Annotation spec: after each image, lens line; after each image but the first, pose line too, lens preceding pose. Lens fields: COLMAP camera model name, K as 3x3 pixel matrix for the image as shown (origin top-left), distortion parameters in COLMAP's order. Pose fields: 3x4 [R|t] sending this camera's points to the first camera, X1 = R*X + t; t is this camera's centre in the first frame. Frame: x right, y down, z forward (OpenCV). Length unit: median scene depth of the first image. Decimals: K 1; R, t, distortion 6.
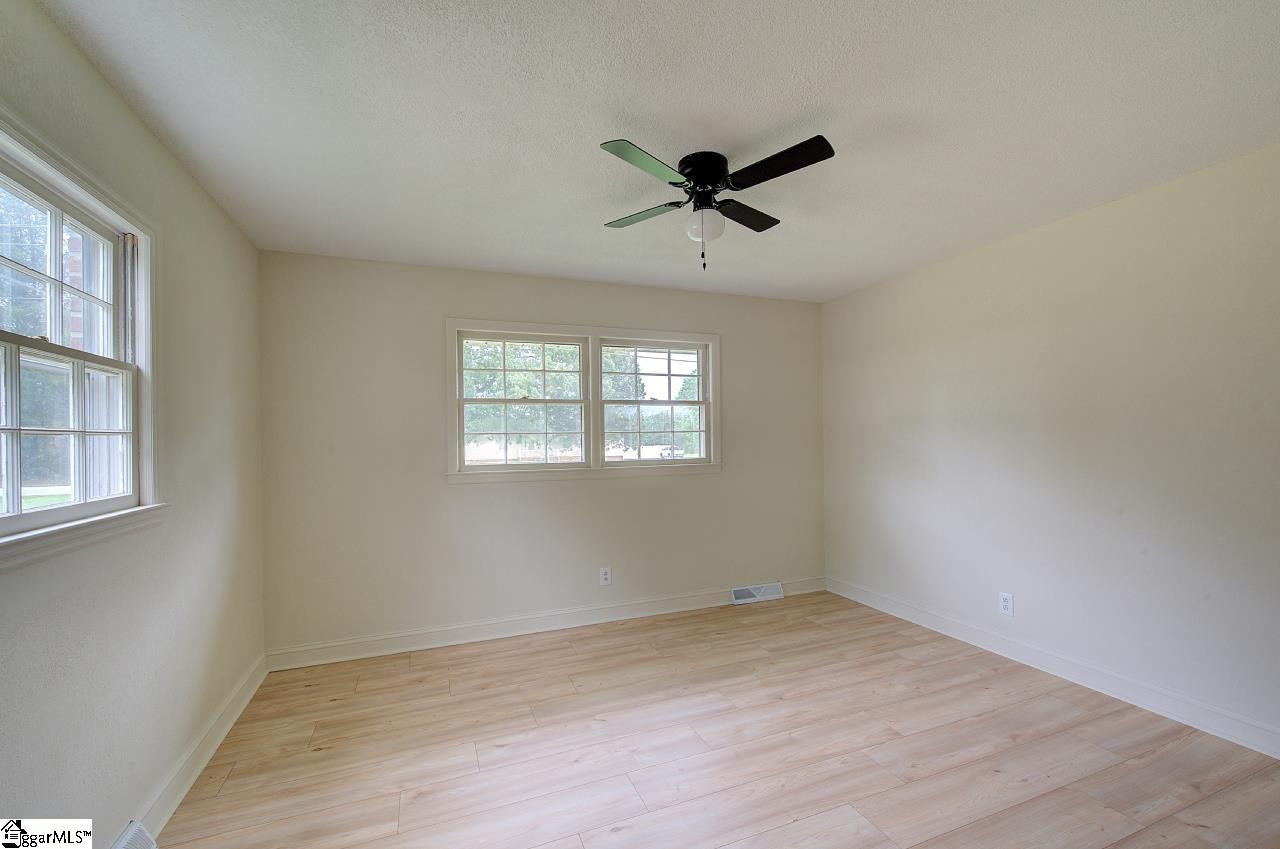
lens RADIAL K [[545.0, 0, 648.9], [0, 545.0, 436.7], [0, 0, 1]] dist [0.001568, 0.000084]
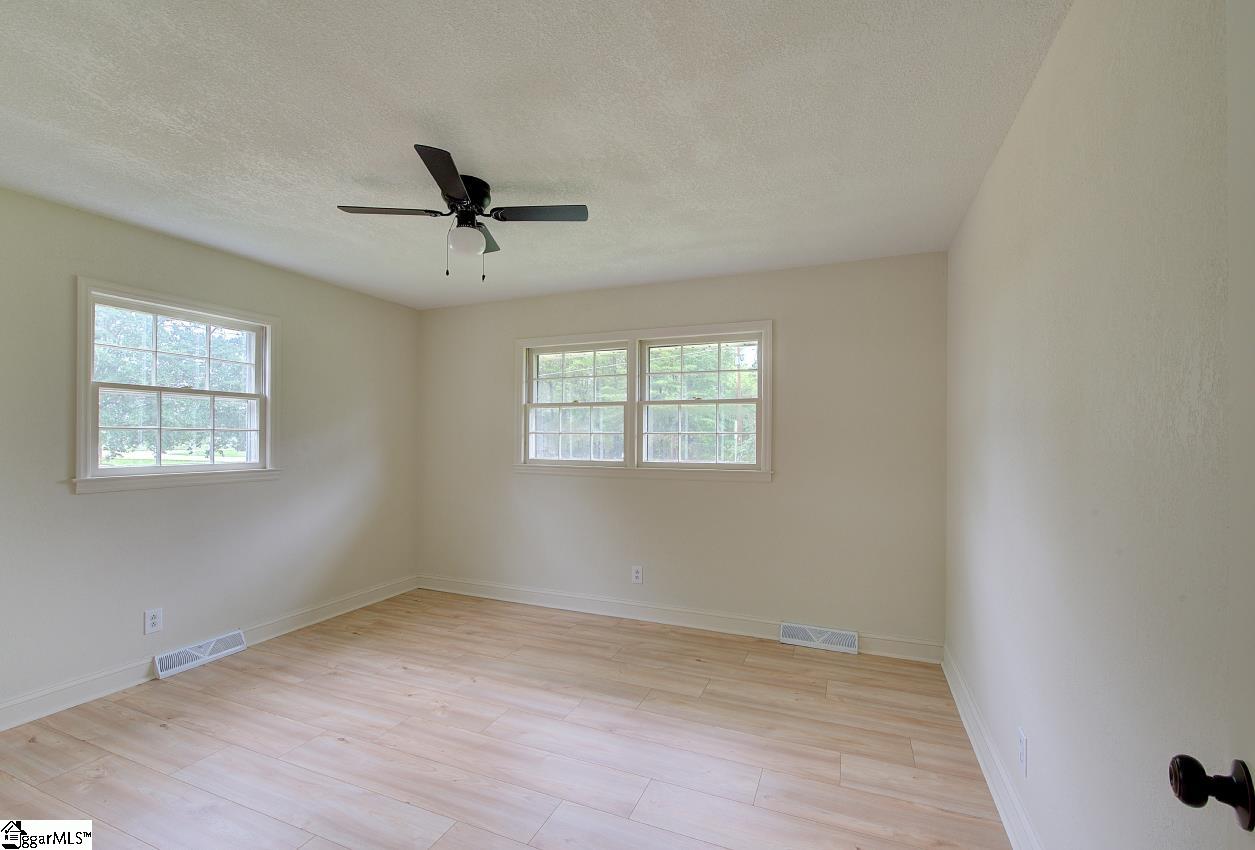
lens RADIAL K [[548.8, 0, 624.1], [0, 548.8, 435.3], [0, 0, 1]] dist [0.000443, 0.000273]
pose [[0.702120, 0.013859, -0.711924, 0.717872], [-0.013299, 0.999891, 0.006350, -0.010652], [0.711934, 0.005009, 0.702228, 0.300833]]
